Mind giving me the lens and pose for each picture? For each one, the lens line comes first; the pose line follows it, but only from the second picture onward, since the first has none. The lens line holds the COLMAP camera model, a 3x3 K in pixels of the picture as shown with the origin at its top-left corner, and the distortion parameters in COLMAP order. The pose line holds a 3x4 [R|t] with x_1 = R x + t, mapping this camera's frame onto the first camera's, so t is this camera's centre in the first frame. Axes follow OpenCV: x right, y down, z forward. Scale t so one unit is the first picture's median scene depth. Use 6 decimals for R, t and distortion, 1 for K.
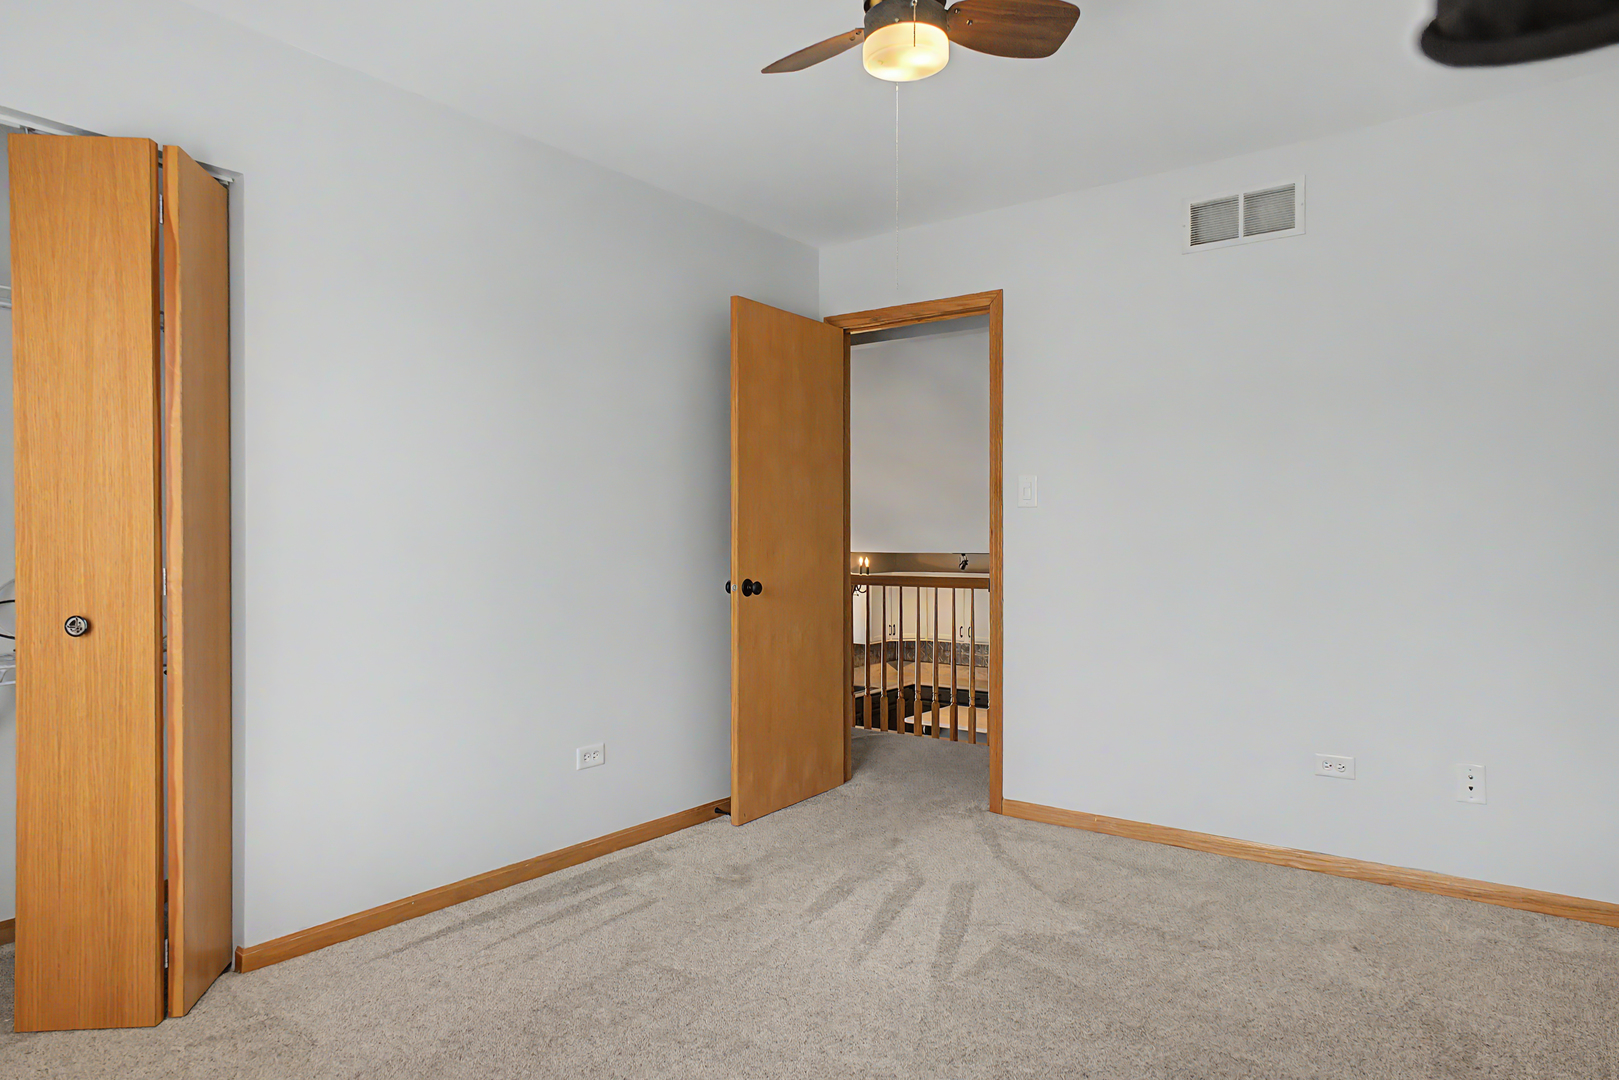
lens RADIAL K [[991.0, 0, 828.8], [0, 991.0, 529.1], [0, 0, 1]] dist [0.003397, 0.004414]
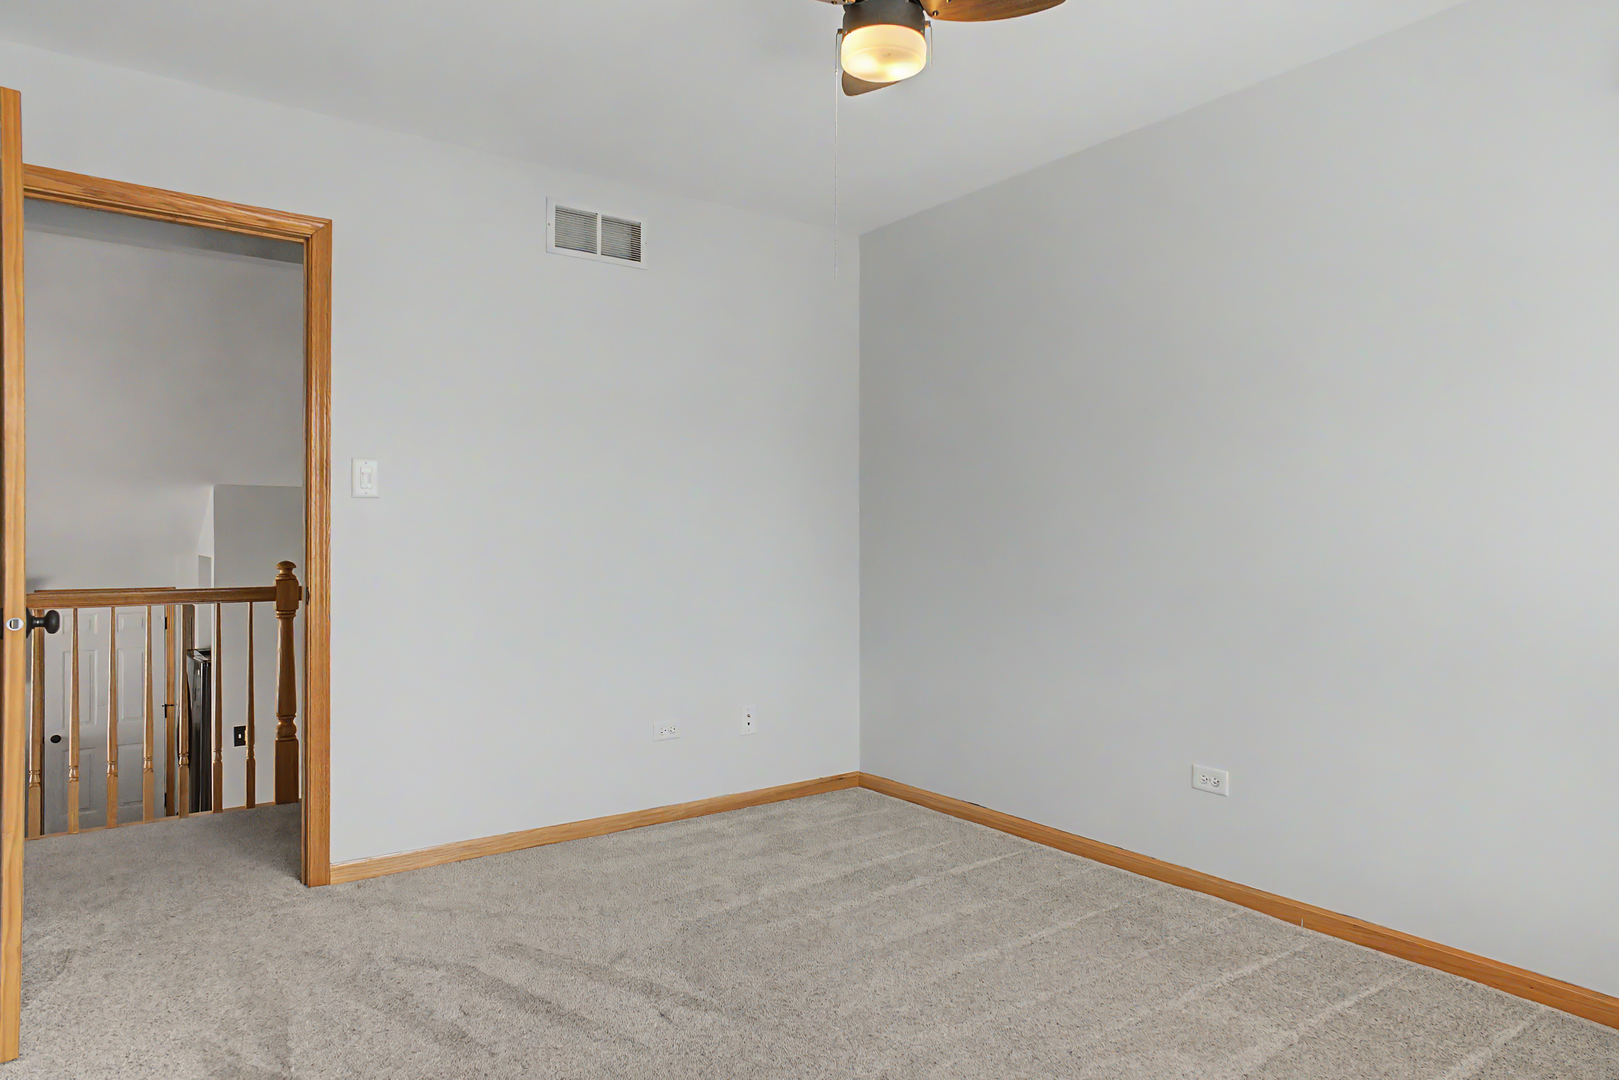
lens RADIAL K [[991.0, 0, 828.8], [0, 991.0, 529.1], [0, 0, 1]] dist [0.003397, 0.004414]
pose [[0.302910, 0.012577, 0.952936, -0.517543], [-0.006919, 0.999916, -0.010998, 0.012341], [-0.952994, -0.003262, 0.302972, 0.433597]]
